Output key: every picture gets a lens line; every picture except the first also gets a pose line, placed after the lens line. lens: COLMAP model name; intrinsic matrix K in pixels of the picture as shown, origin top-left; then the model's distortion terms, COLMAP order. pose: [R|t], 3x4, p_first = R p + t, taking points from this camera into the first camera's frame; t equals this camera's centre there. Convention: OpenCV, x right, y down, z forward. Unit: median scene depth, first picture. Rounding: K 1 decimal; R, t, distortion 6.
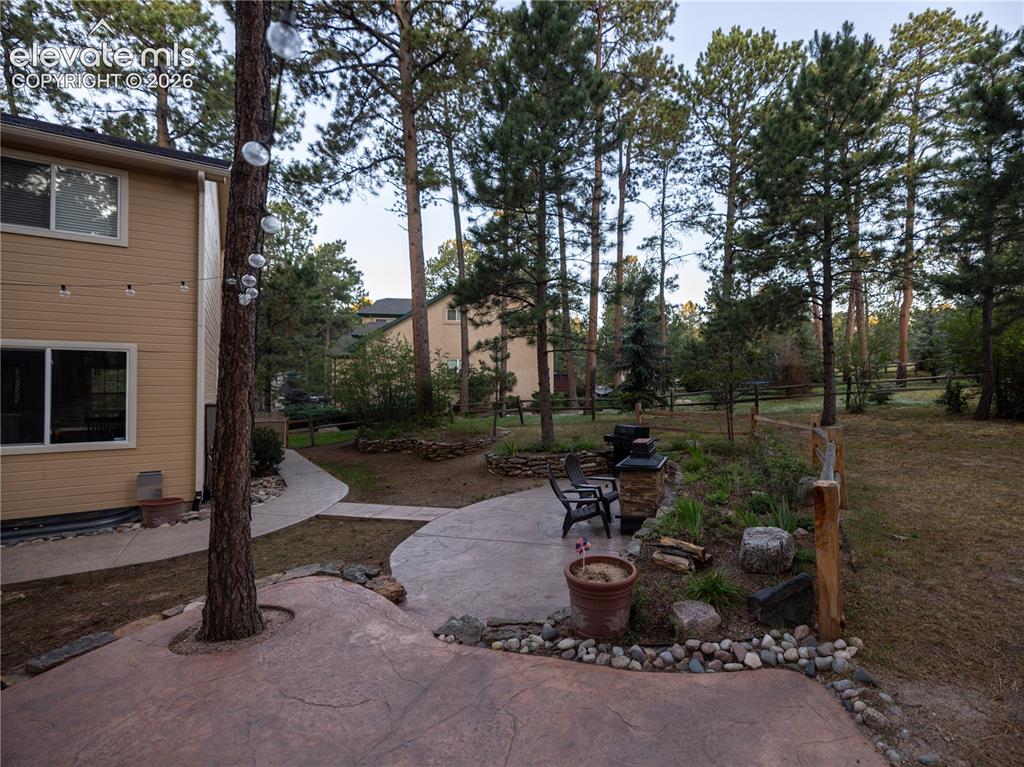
lens RADIAL K [[465.6, 0, 554.9], [0, 465.6, 380.9], [0, 0, 1]] dist [0.000824, -0.000021]
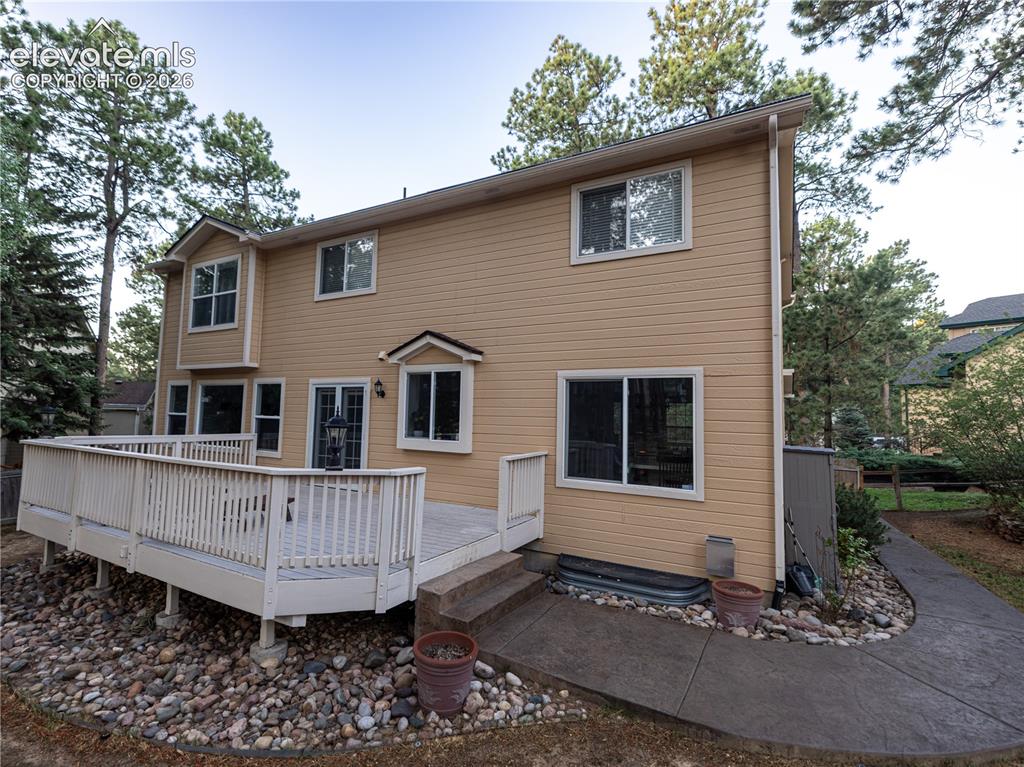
lens RADIAL K [[496.0, 0, 506.6], [0, 496.0, 376.6], [0, 0, 1]] dist [0.000046, 0.000023]
pose [[0.454035, -0.059191, -0.889016, -0.178860], [-0.013892, 0.997199, -0.073489, 0.001705], [0.890876, 0.045717, 0.451941, 0.192364]]
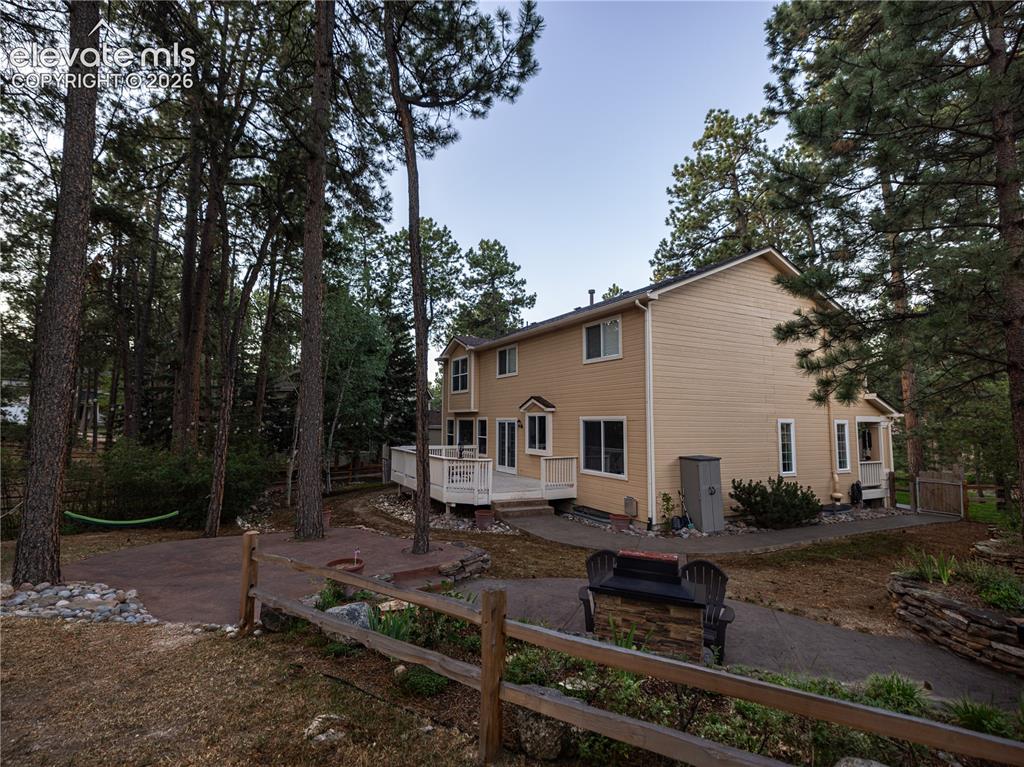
lens RADIAL K [[496.0, 0, 506.6], [0, 496.0, 376.6], [0, 0, 1]] dist [0.000046, 0.000023]
pose [[-0.087233, -0.088383, -0.992259, 0.525452], [0.002792, 0.996031, -0.088964, -0.038173], [0.996184, -0.010531, -0.086640, 0.433919]]
